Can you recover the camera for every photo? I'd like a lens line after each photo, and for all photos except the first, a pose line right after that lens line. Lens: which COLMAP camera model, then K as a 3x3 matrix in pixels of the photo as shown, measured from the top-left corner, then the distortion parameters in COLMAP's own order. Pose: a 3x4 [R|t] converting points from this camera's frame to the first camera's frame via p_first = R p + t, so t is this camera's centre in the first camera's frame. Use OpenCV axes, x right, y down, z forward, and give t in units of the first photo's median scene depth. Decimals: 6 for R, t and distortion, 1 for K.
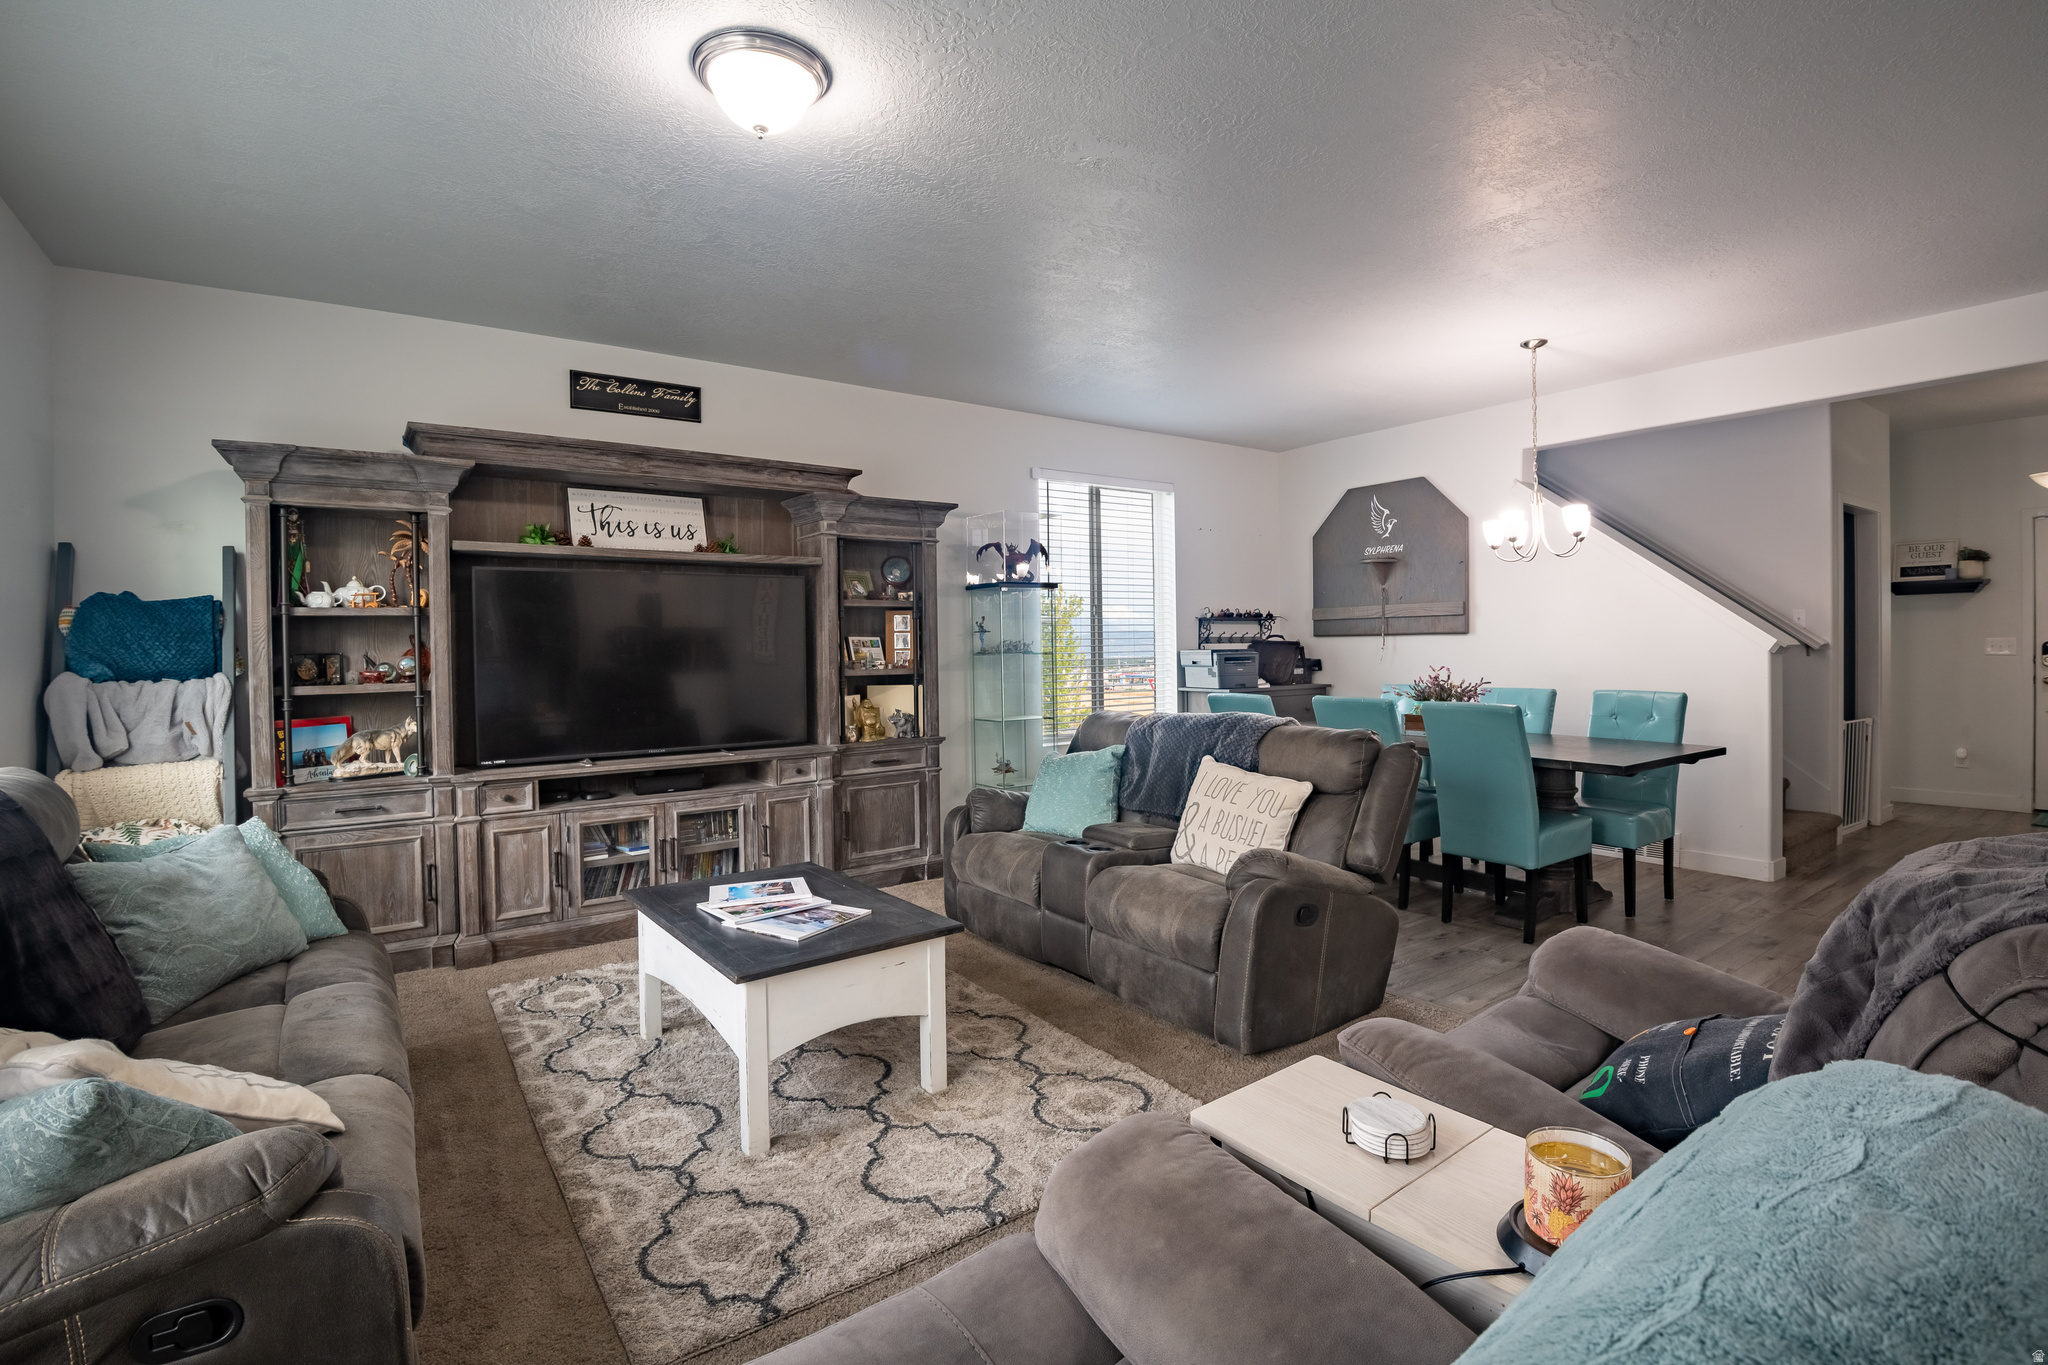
lens RADIAL K [[943.3, 0, 1048.7], [0, 943.3, 665.9], [0, 0, 1]] dist [-0.034512, -0.002170]
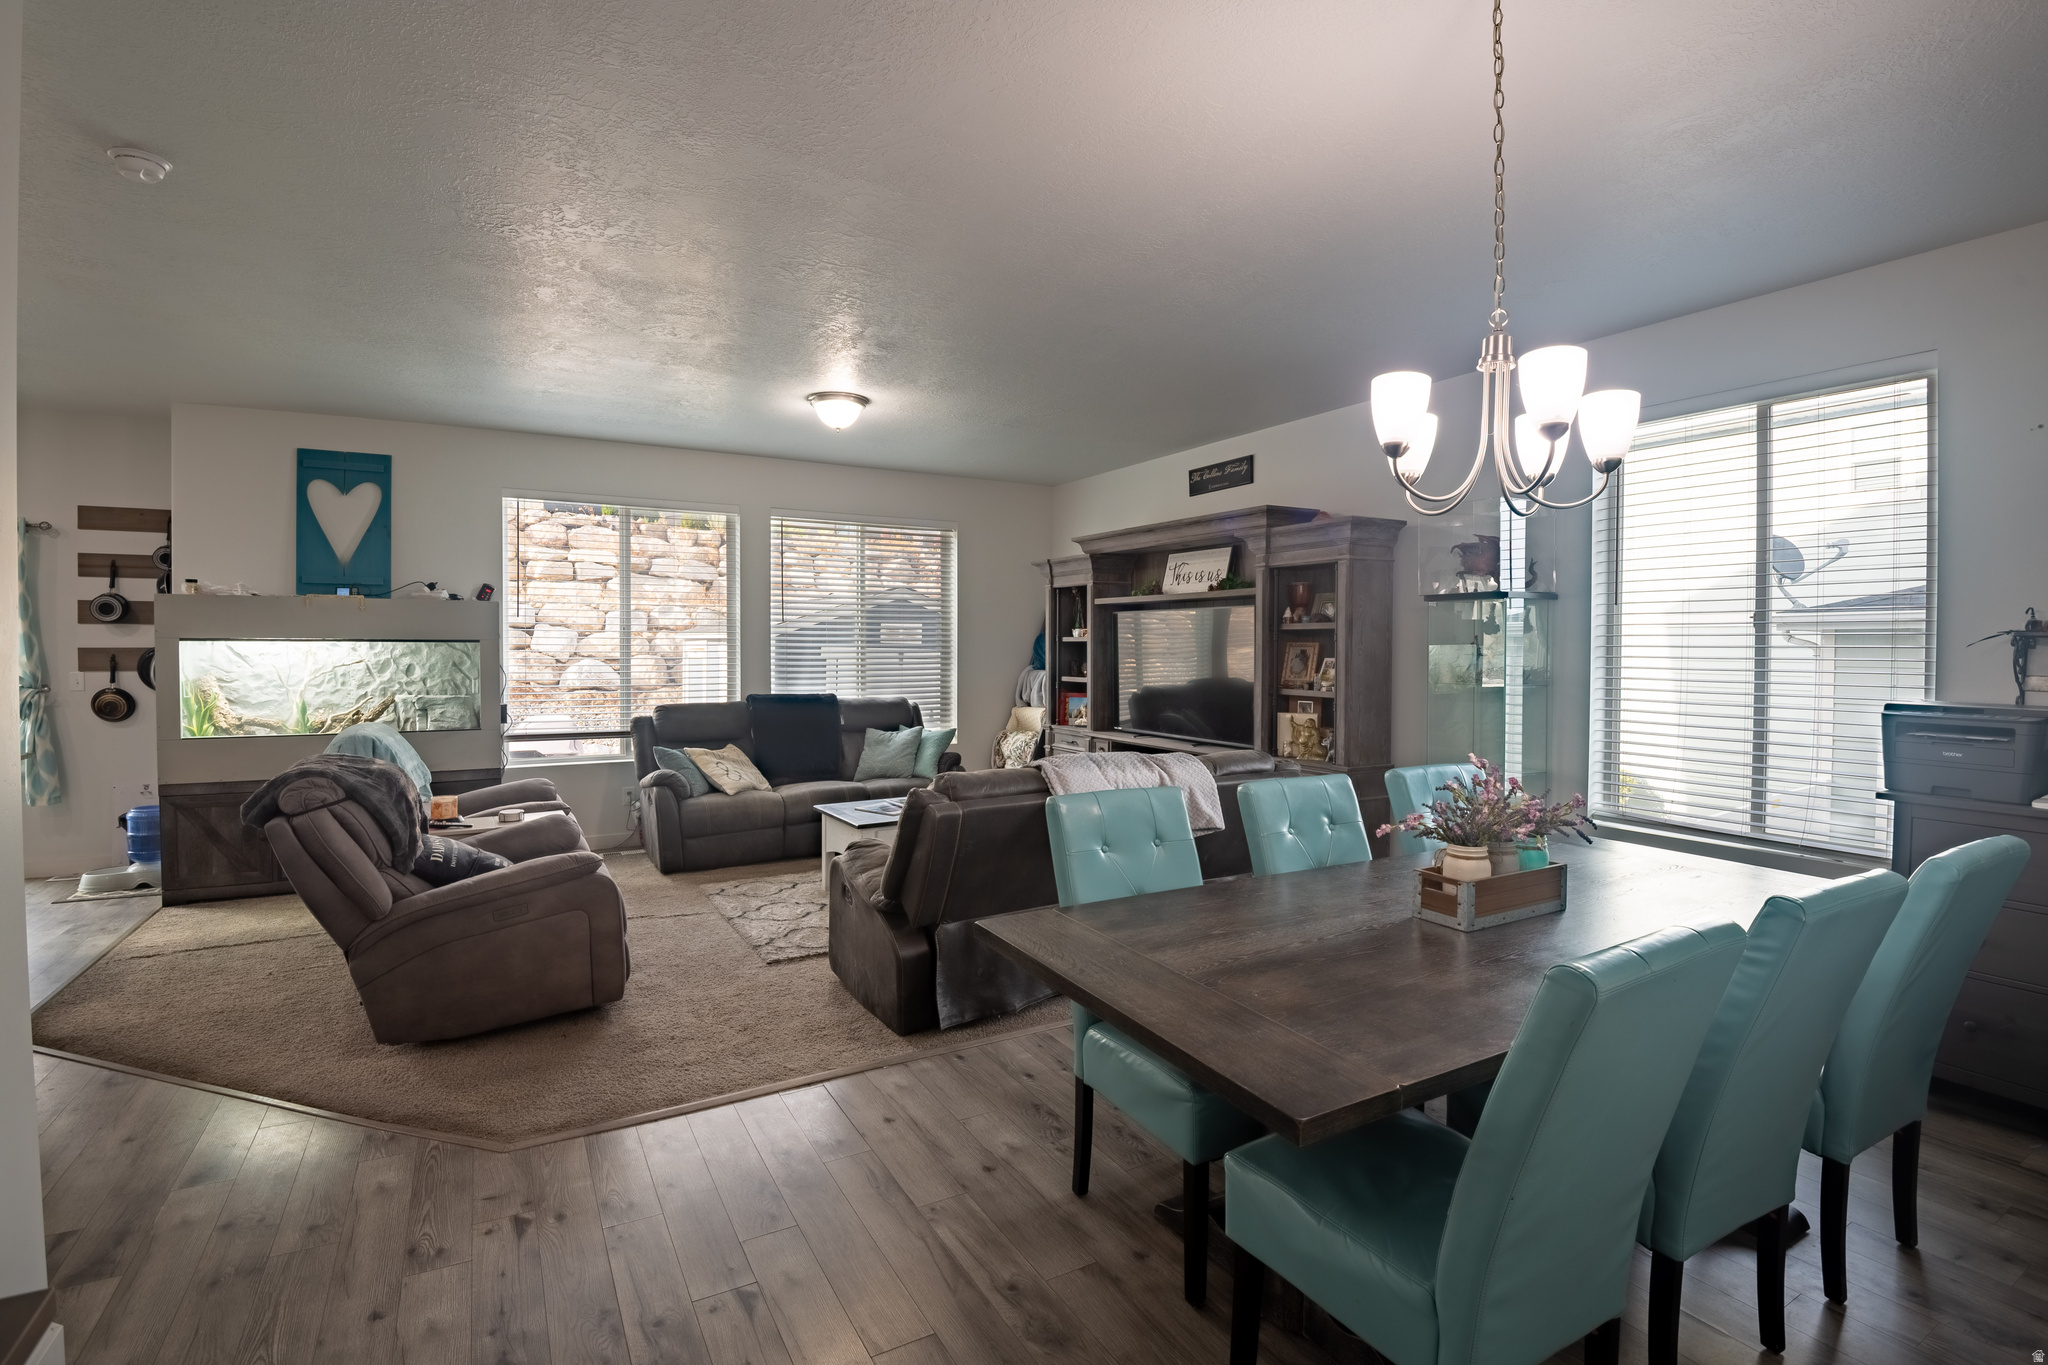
lens RADIAL K [[943.3, 0, 1040.2], [0, 943.3, 666.6], [0, 0, 1]] dist [-0.034512, -0.002170]
pose [[-0.085211, 0.037672, -0.995650, 0.976723], [-0.023052, 0.998943, 0.039770, -0.063151], [0.996096, 0.026341, -0.084253, 0.889425]]
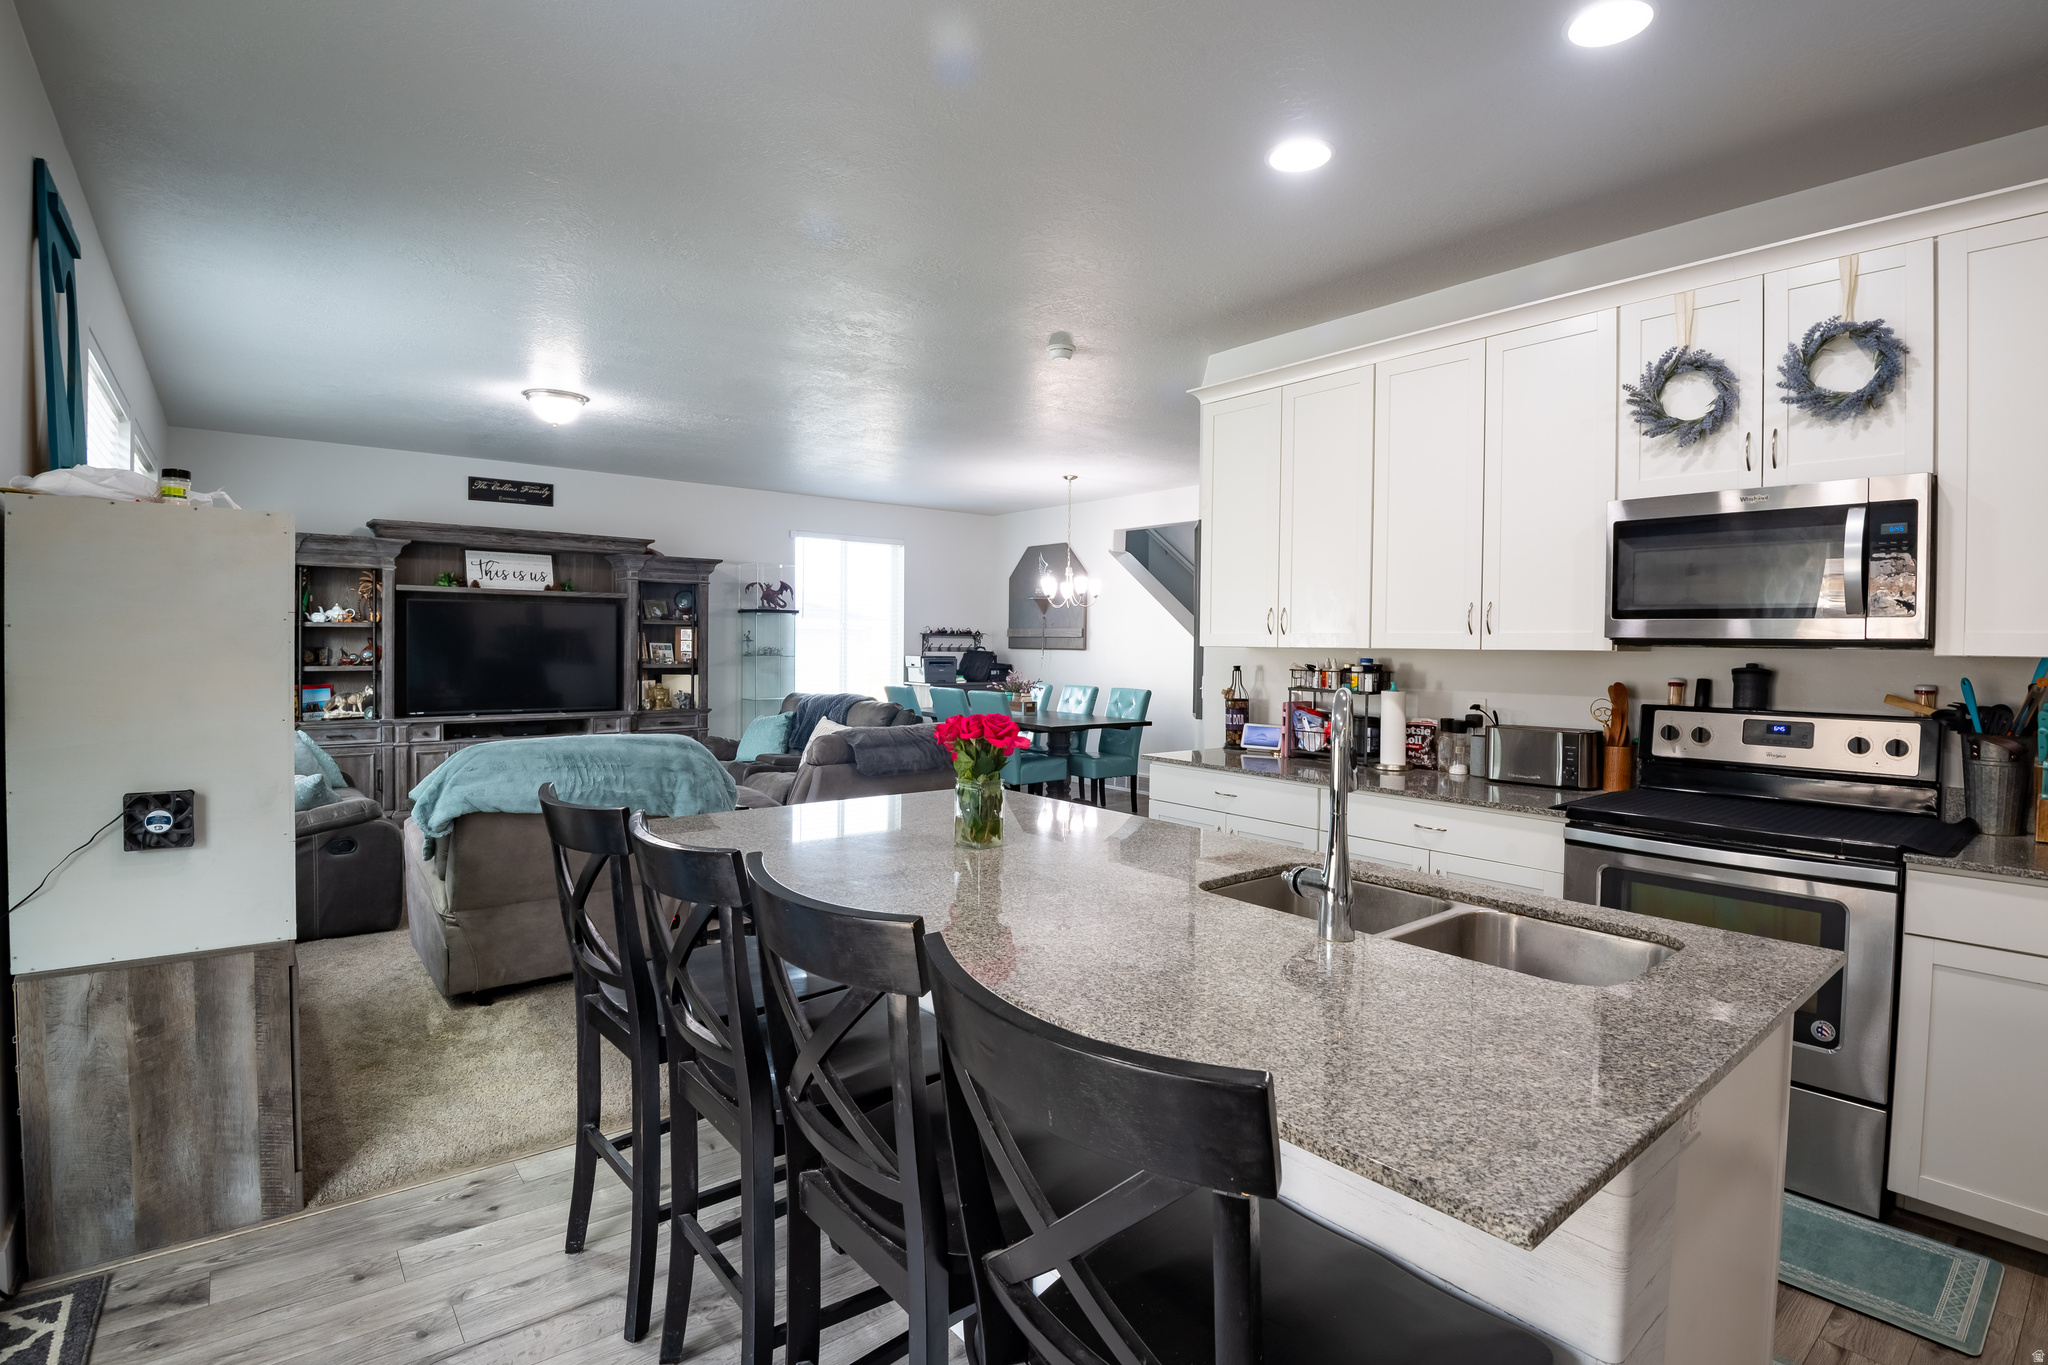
lens RADIAL K [[943.3, 0, 1037.5], [0, 943.3, 669.3], [0, 0, 1]] dist [-0.034512, -0.002170]
pose [[0.996947, 0.024964, 0.073978, 0.365548], [-0.025377, 0.999667, 0.004649, -0.012269], [-0.073837, -0.006512, 0.997249, -0.695932]]
